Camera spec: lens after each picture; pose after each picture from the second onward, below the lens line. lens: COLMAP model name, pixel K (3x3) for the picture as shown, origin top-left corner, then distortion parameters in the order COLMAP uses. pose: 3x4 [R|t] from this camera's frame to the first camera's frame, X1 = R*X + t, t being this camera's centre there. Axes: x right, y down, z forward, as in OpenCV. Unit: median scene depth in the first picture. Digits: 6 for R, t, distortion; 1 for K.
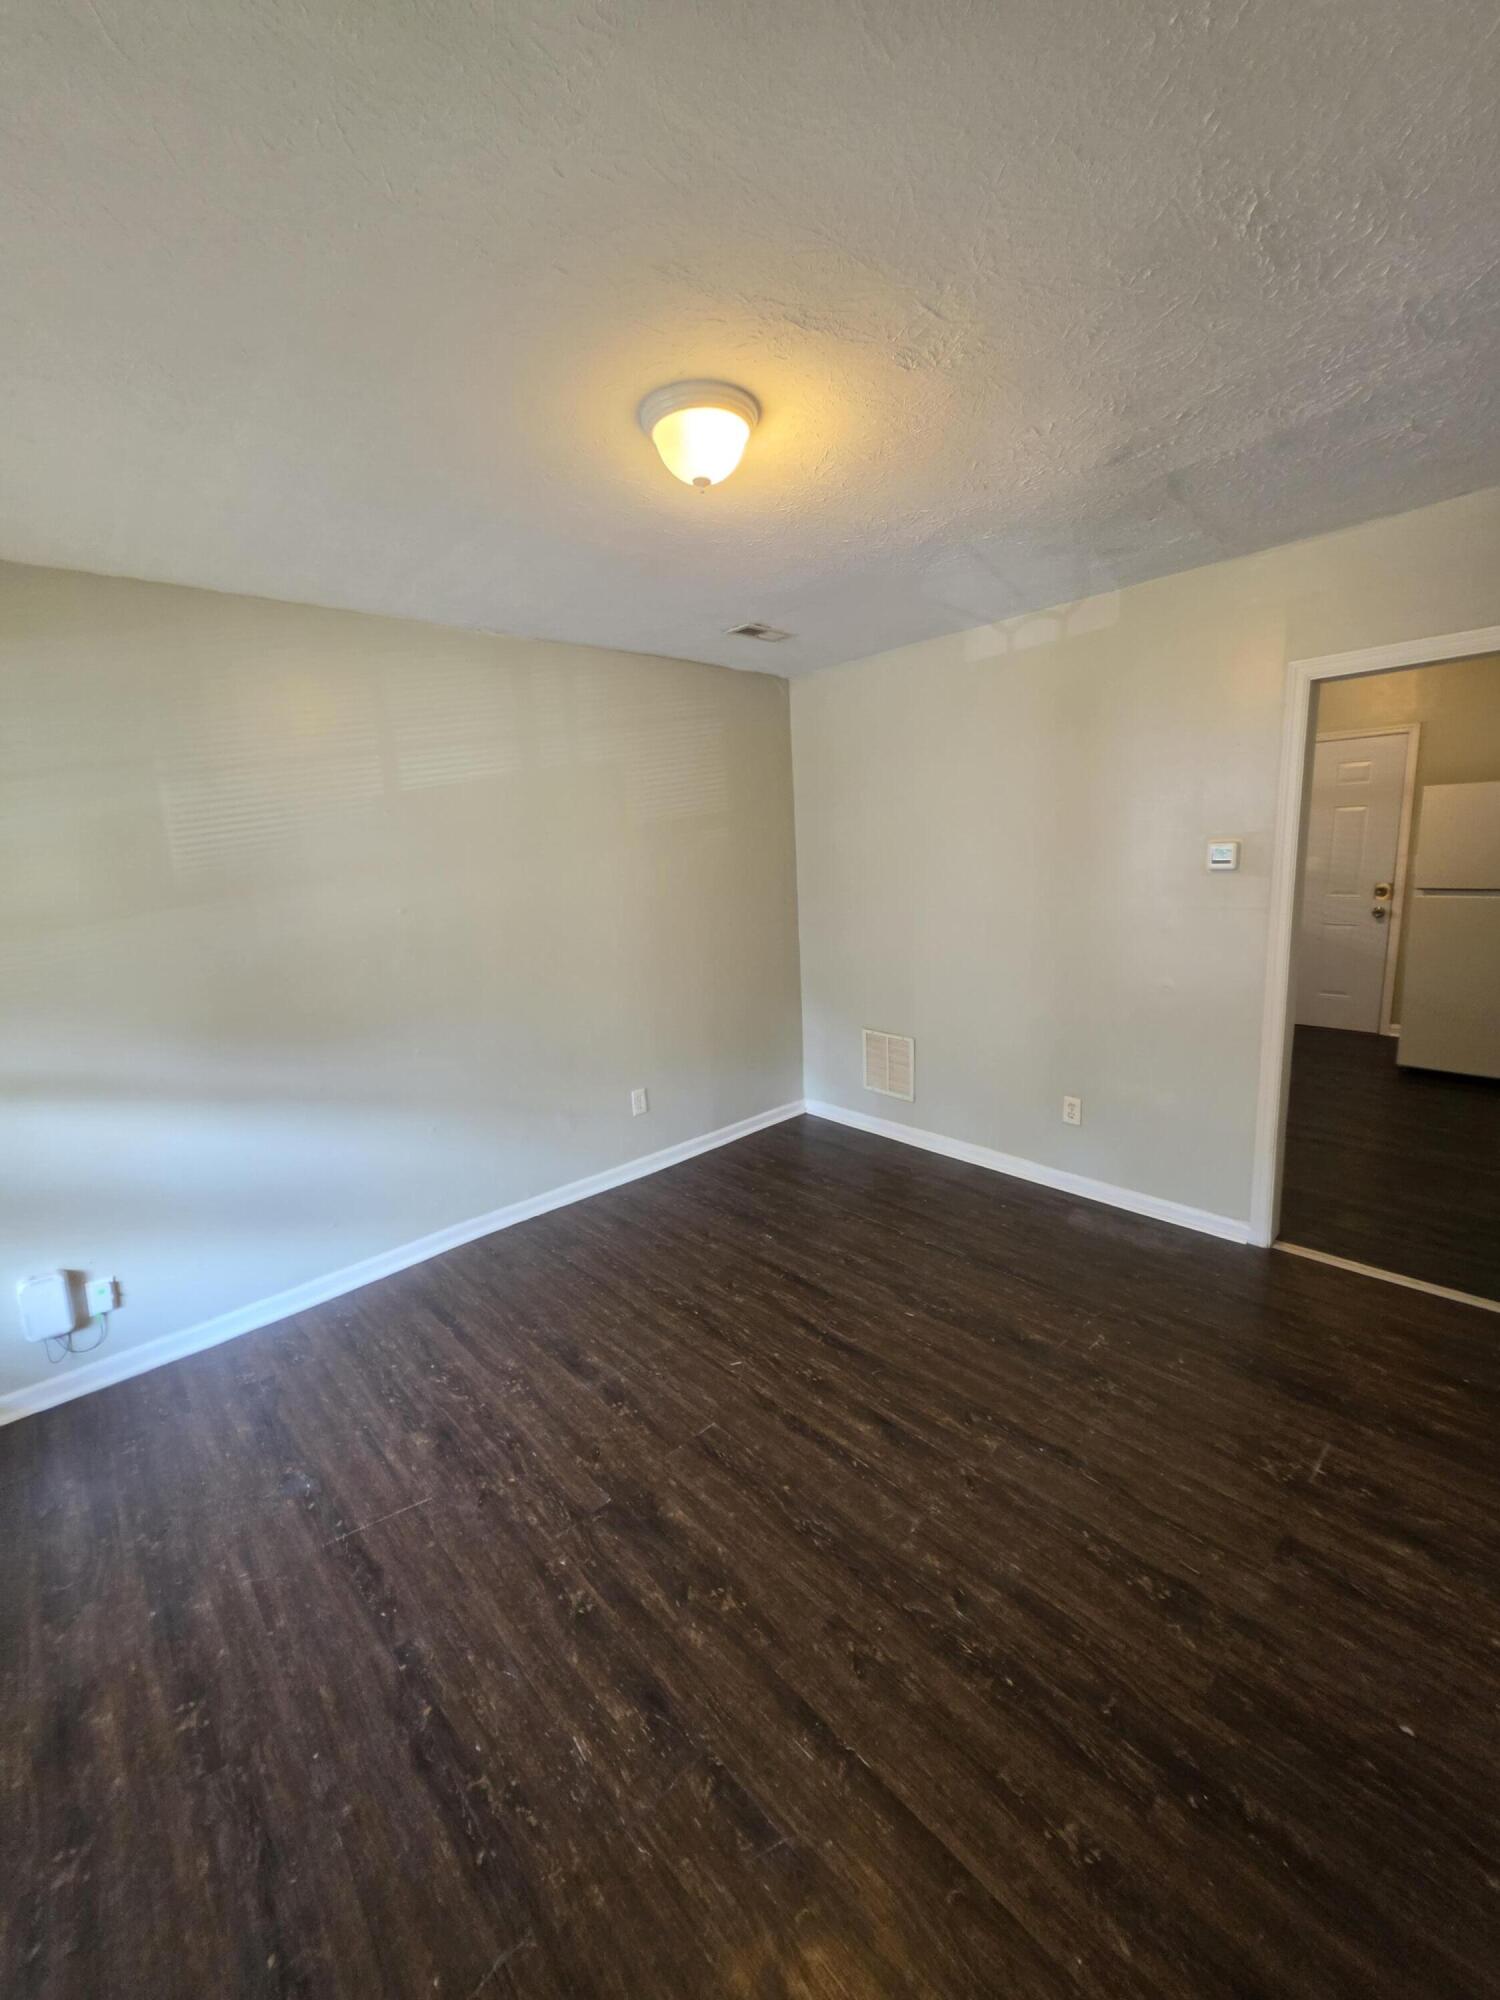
lens RADIAL K [[799.5, 0, 750.0], [0, 799.5, 1000.0], [0, 0, 1]] dist [-0.000990, -0.000450]
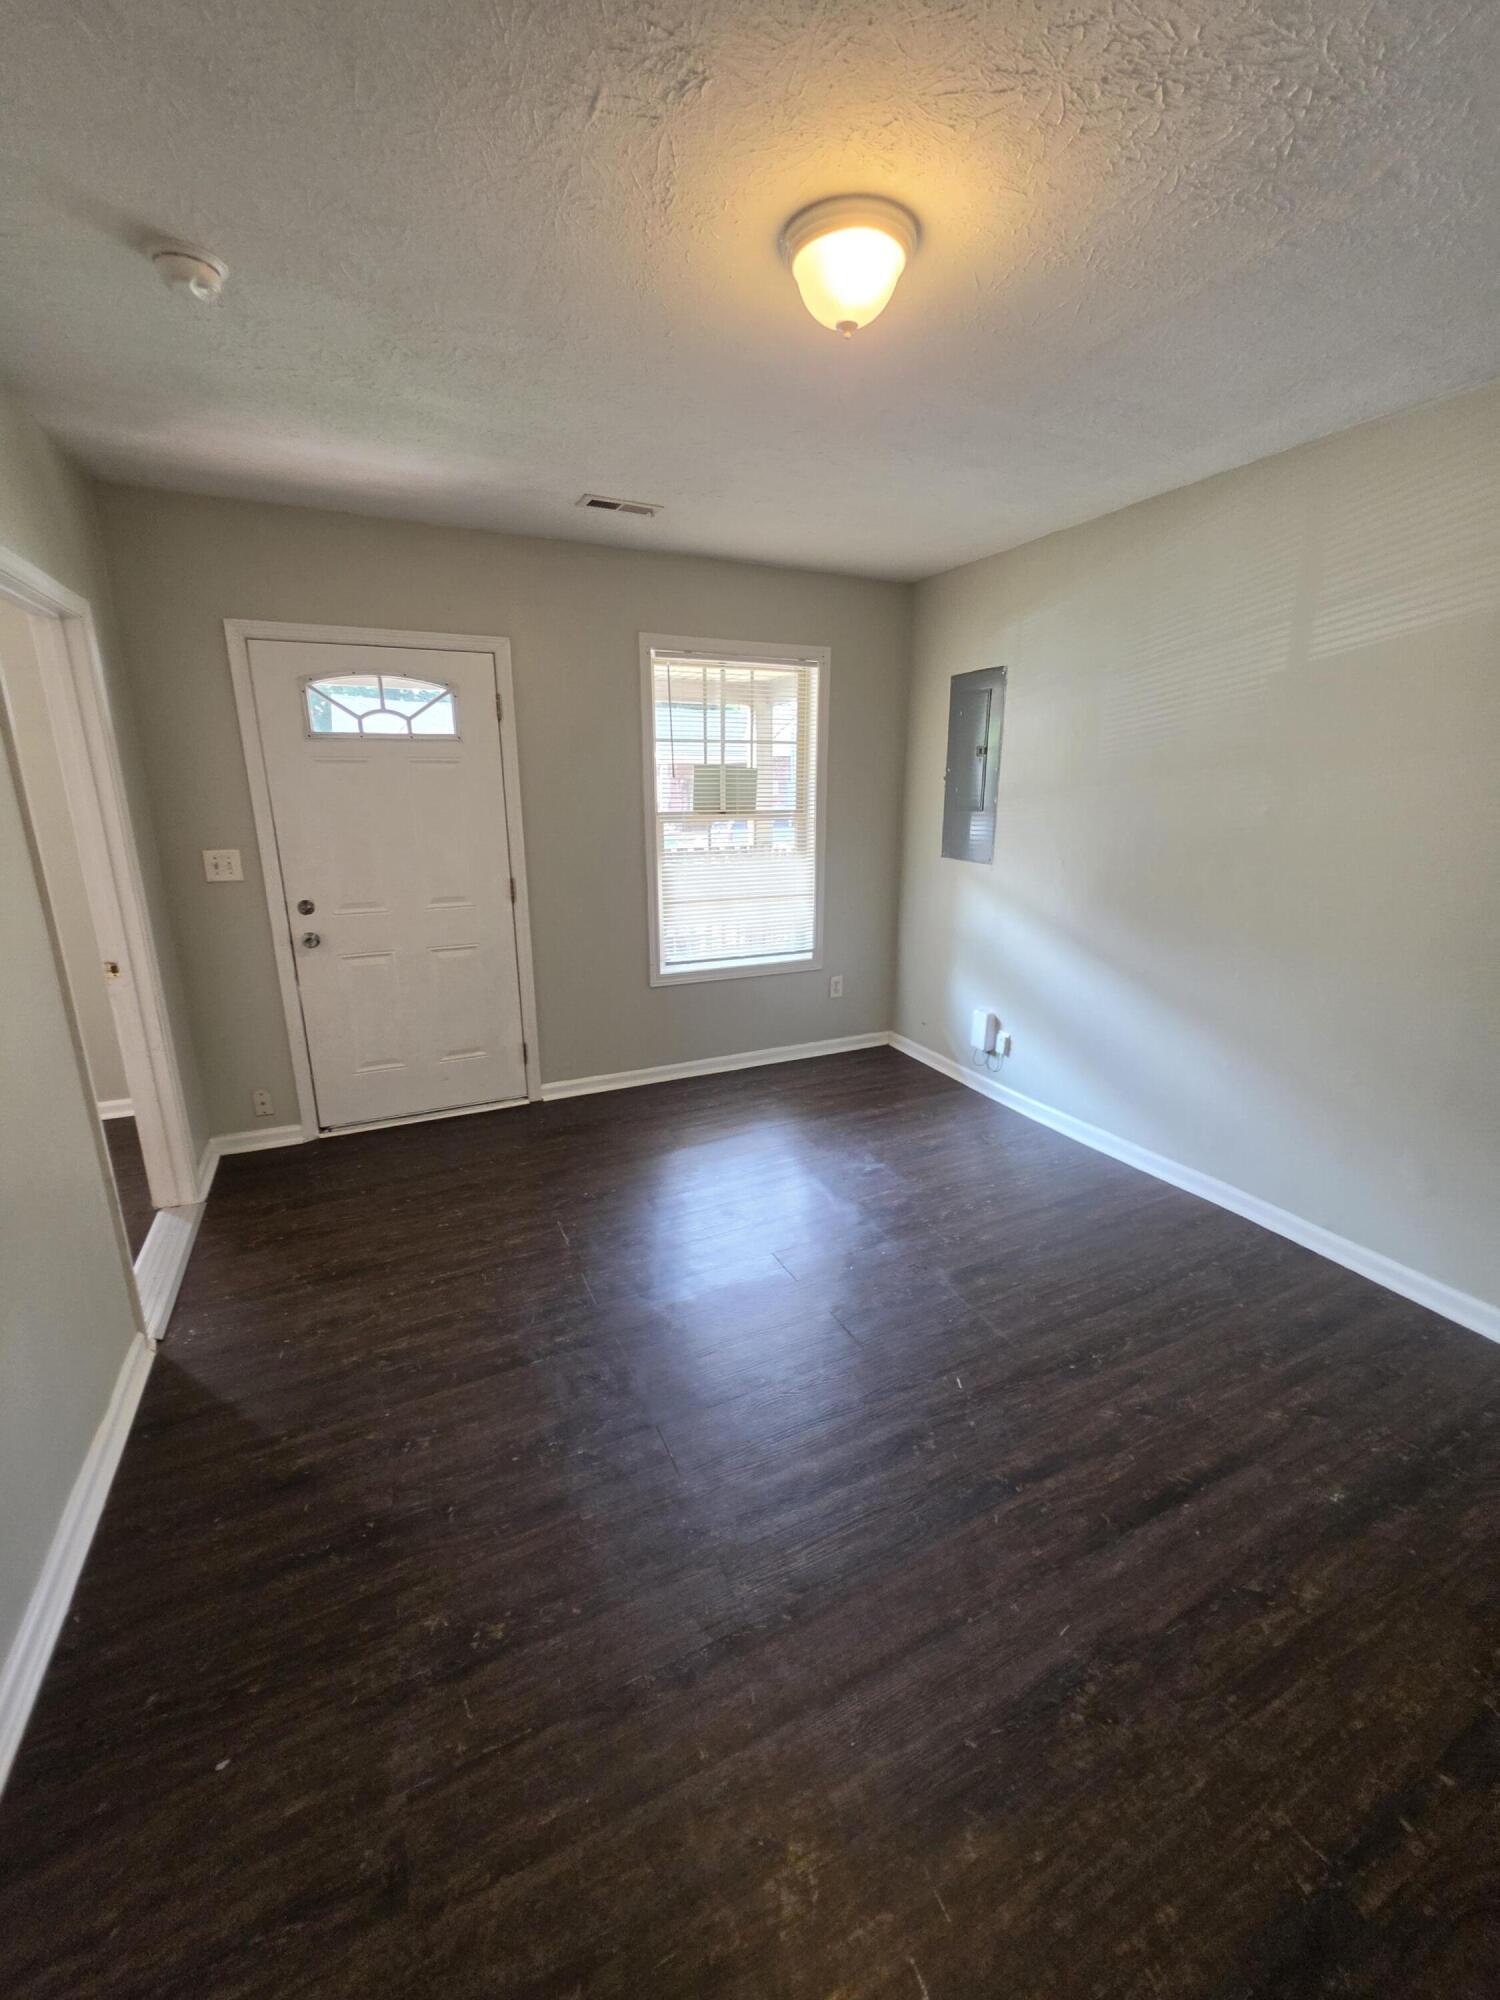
lens RADIAL K [[796.1, 0, 750.0], [0, 796.1, 1000.0], [0, 0, 1]] dist [-0.012077, 0.000055]
pose [[-0.304475, 0.304789, -0.902440, 0.670104], [-0.155756, 0.918740, 0.362845, -0.176979], [0.939699, 0.251038, -0.232261, 0.881929]]
